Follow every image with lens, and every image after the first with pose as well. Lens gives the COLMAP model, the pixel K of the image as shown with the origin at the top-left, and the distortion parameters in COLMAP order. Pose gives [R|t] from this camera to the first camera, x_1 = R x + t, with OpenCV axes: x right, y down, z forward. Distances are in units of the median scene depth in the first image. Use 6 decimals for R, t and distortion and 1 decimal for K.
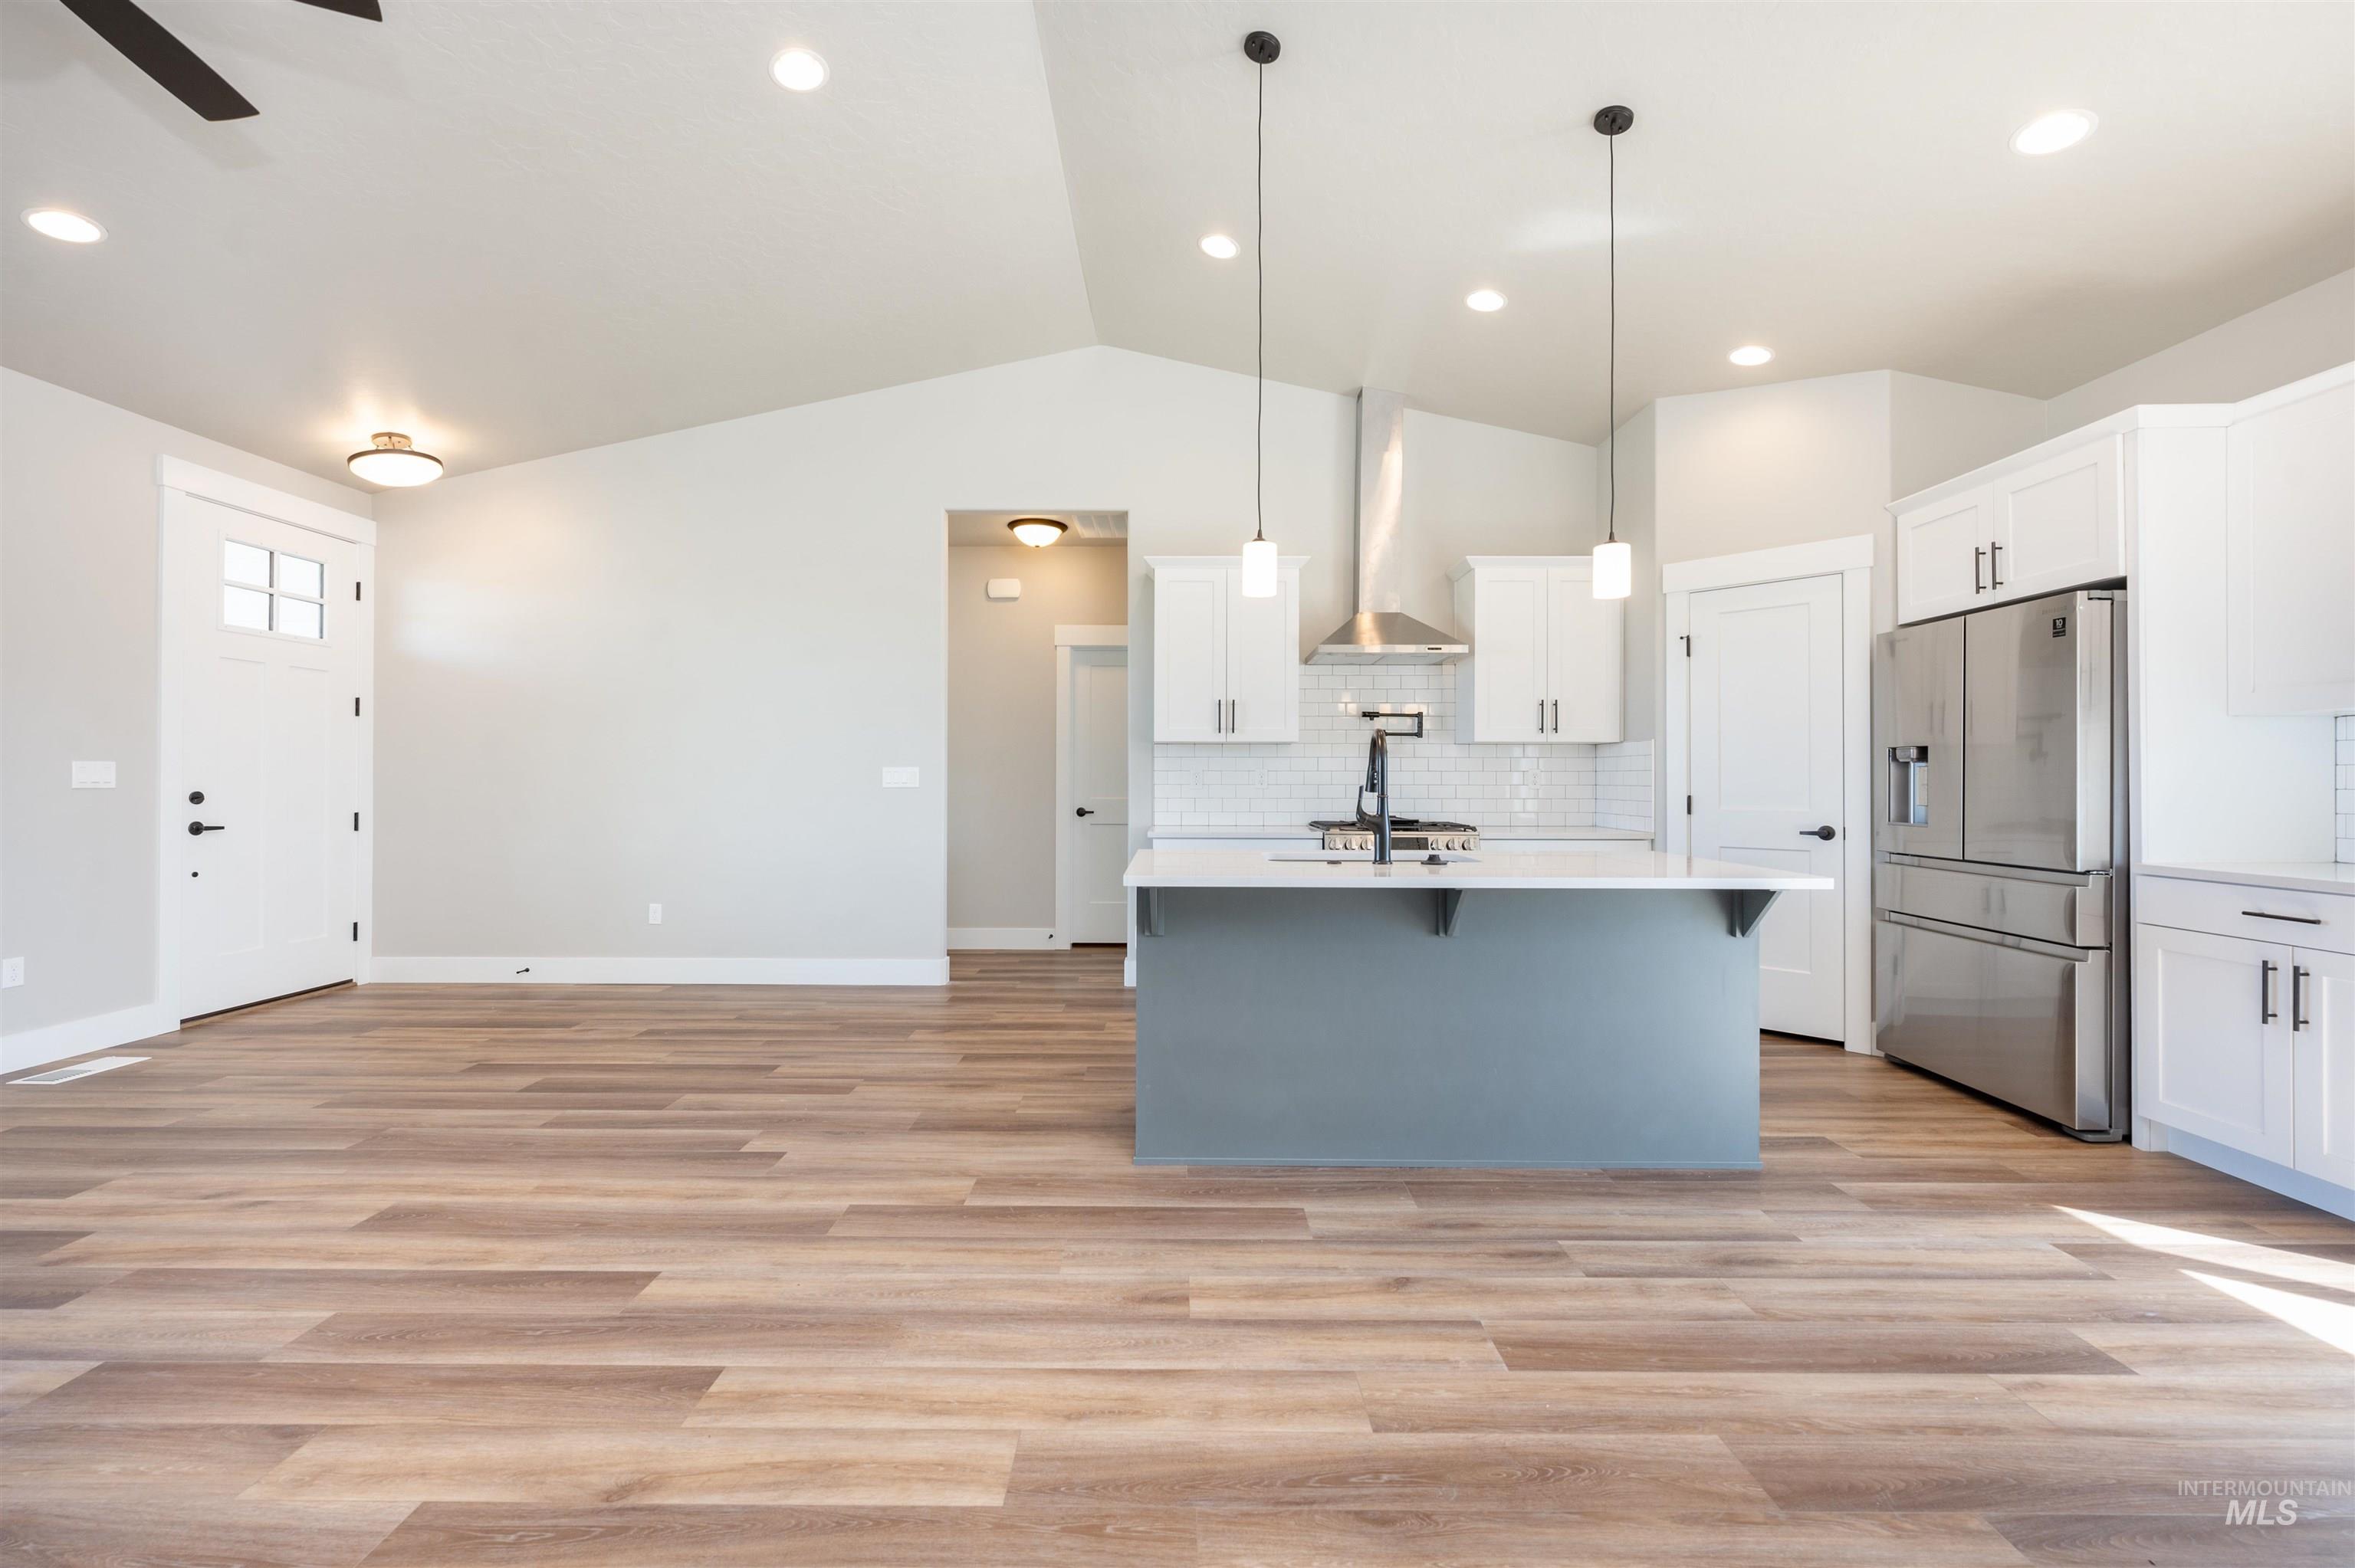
lens RADIAL K [[948.1, 0, 1172.4], [0, 948.1, 777.7], [0, 0, 1]] dist [-0.000498, -0.000400]
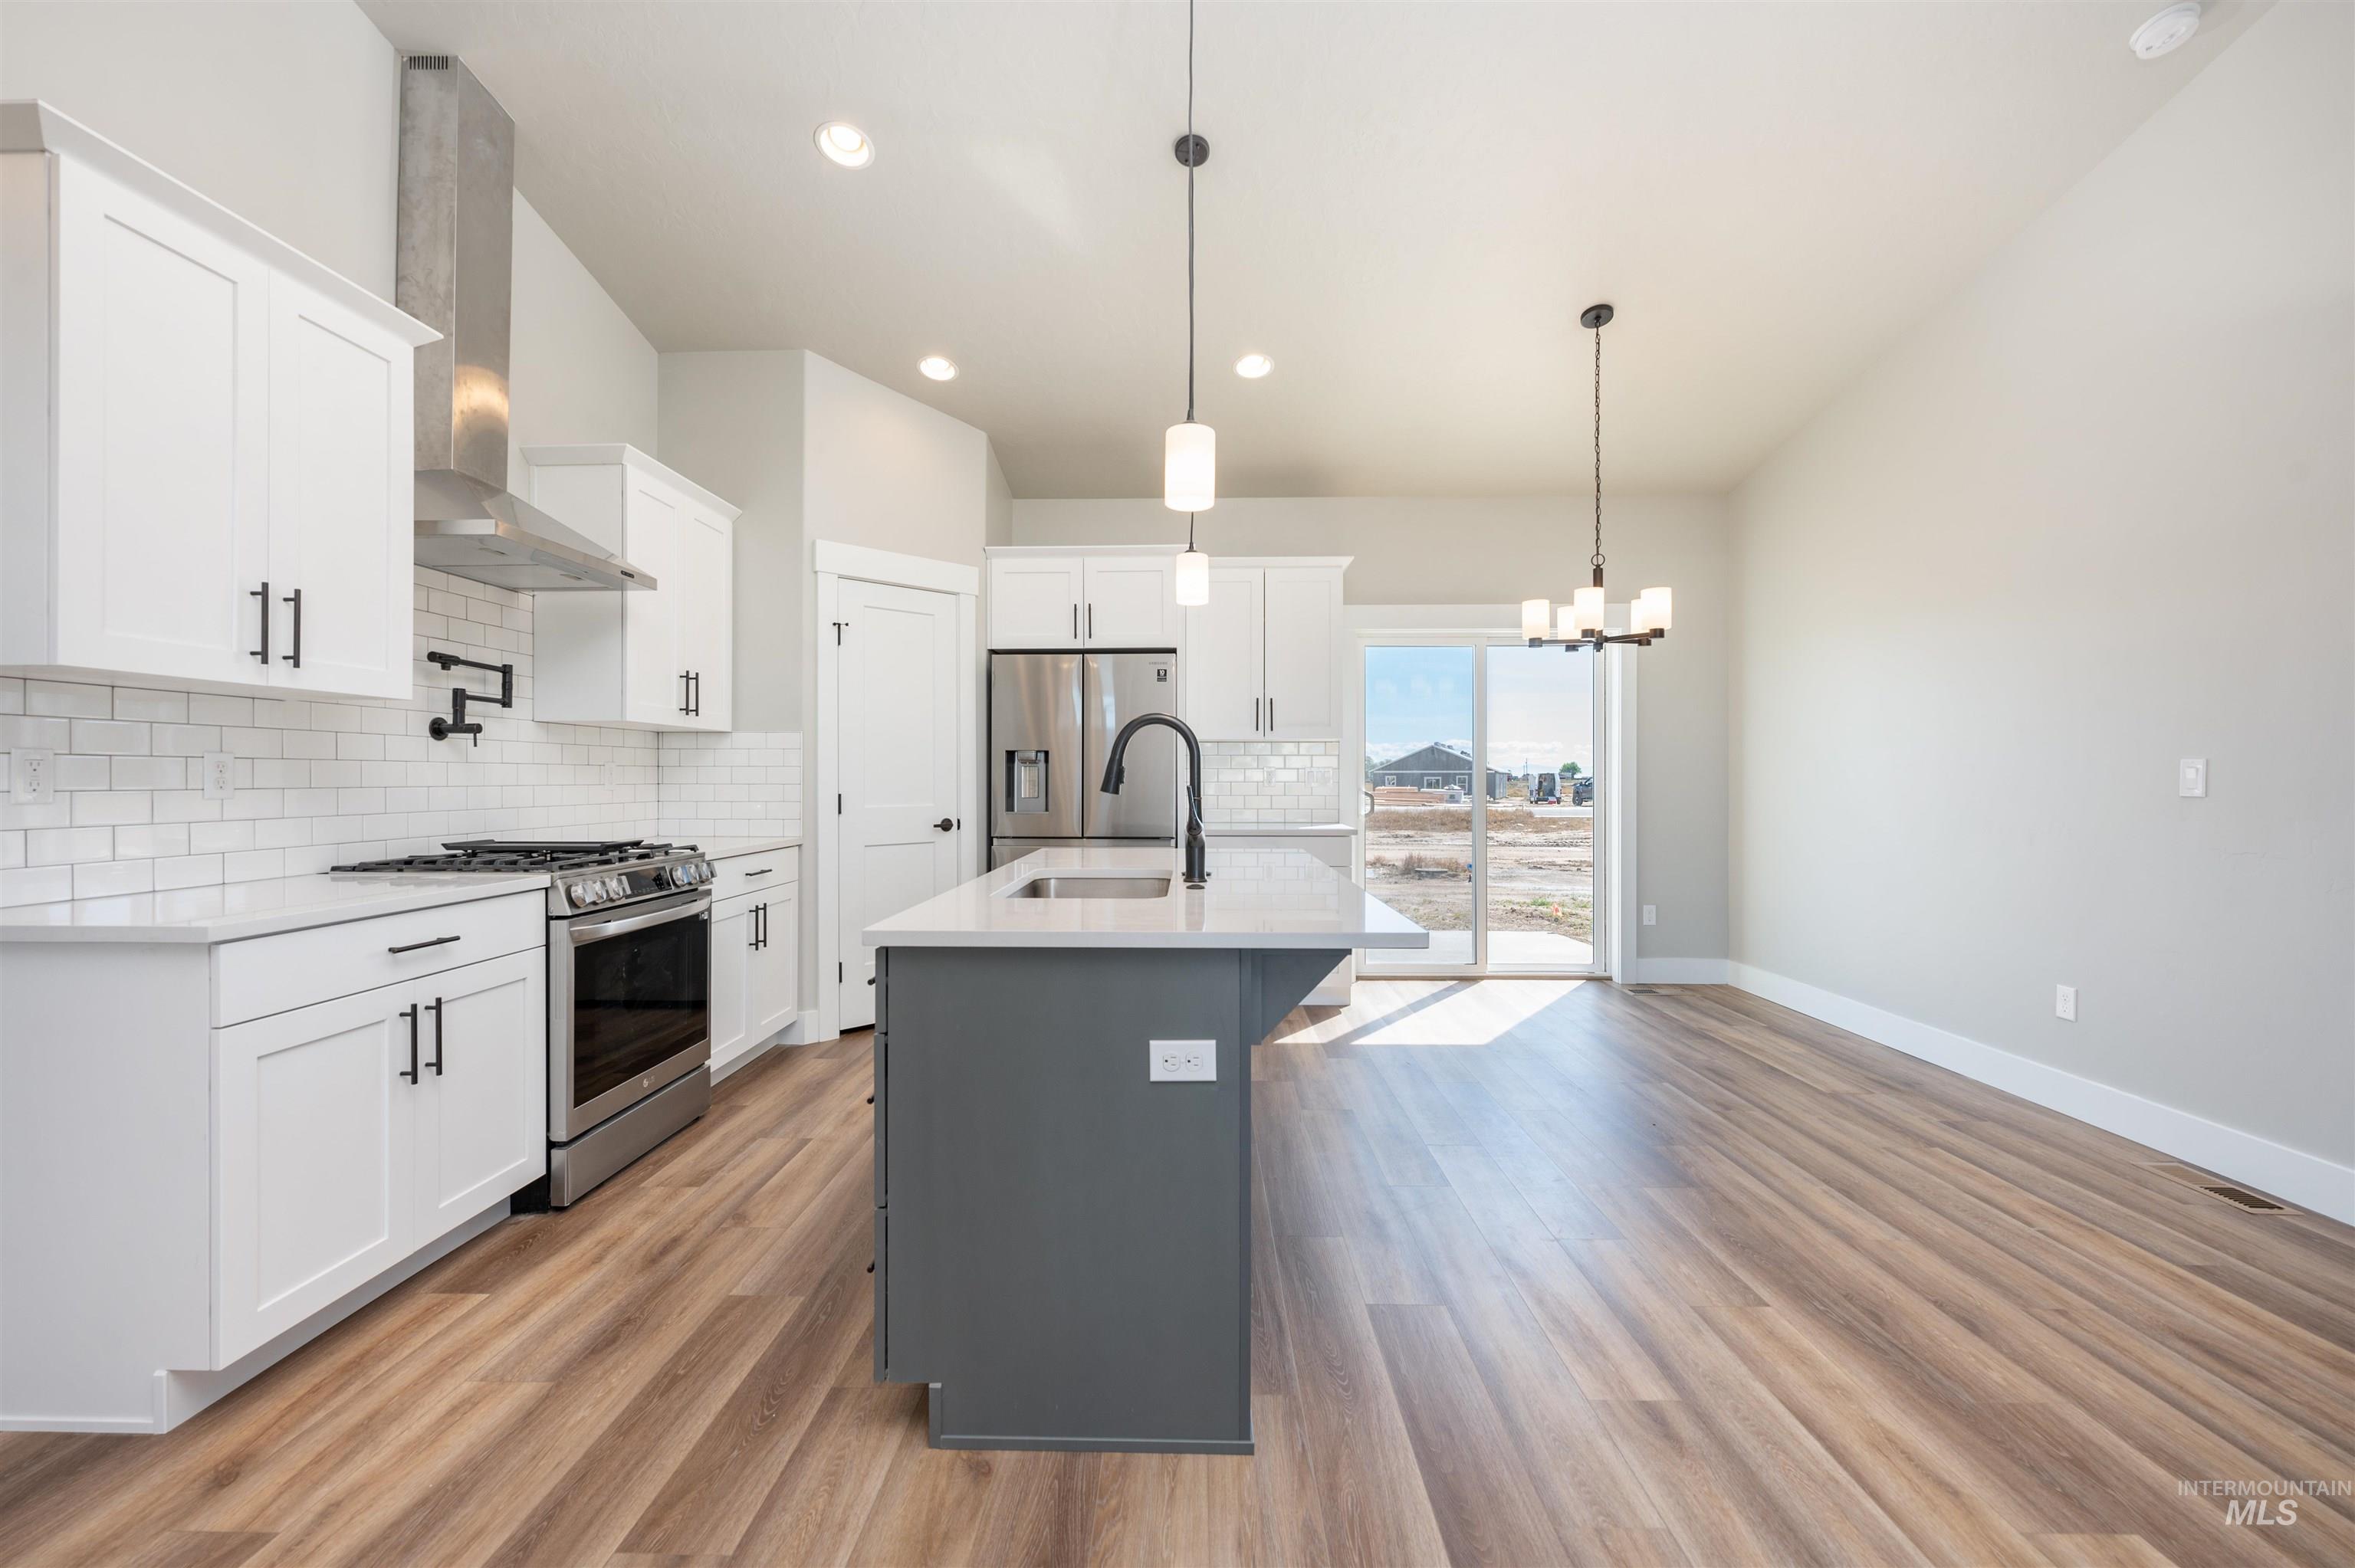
lens RADIAL K [[948.1, 0, 1172.4], [0, 948.1, 777.7], [0, 0, 1]] dist [-0.000498, -0.000400]
pose [[0.015788, -0.002451, 0.999872, -0.560508], [-0.001670, 0.999996, 0.002477, -0.000233], [-0.999874, -0.001709, 0.015783, 0.955649]]
